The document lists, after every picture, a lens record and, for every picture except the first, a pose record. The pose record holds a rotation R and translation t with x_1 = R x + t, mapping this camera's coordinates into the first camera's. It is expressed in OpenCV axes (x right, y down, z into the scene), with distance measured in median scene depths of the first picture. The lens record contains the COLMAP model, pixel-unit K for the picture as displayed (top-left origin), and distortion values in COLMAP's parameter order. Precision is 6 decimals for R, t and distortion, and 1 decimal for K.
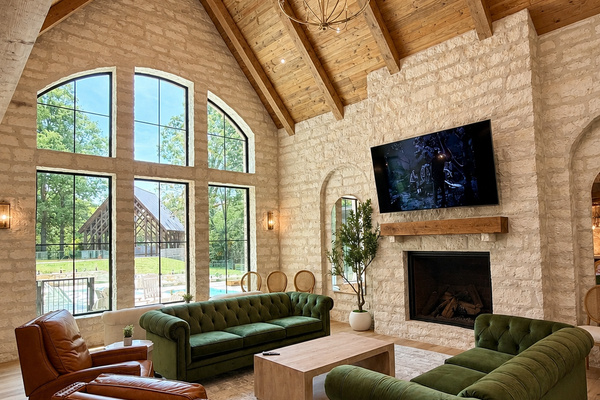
lens RADIAL K [[403.0, 0, 309.8], [0, 403.0, 225.3], [0, 0, 1]] dist [0.023899, 0.016302]
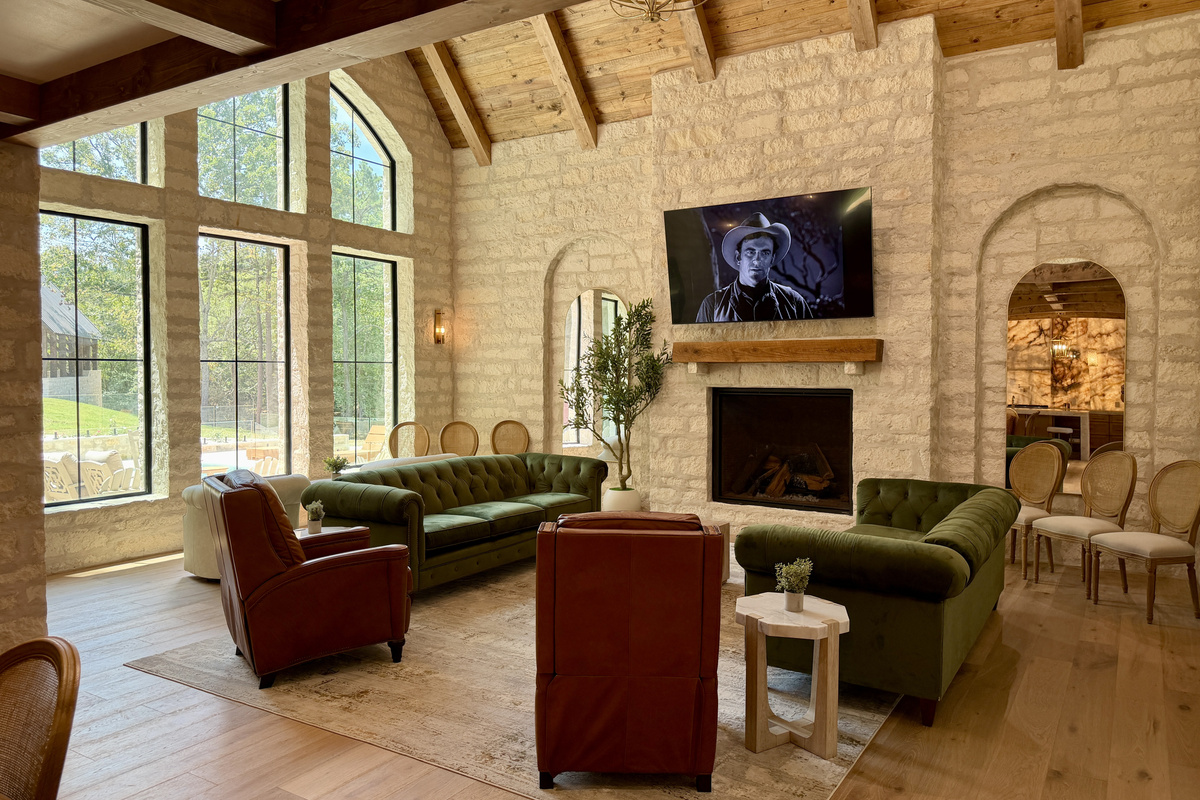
lens RADIAL K [[848.5, 0, 595.6], [0, 848.5, 396.6], [0, 0, 1]] dist [0.115481, -0.013584]
pose [[0.969267, 0.019638, 0.245228, -0.232815], [-0.036477, 0.997263, 0.064314, 0.000614], [-0.243293, -0.071283, 0.967330, -0.184944]]
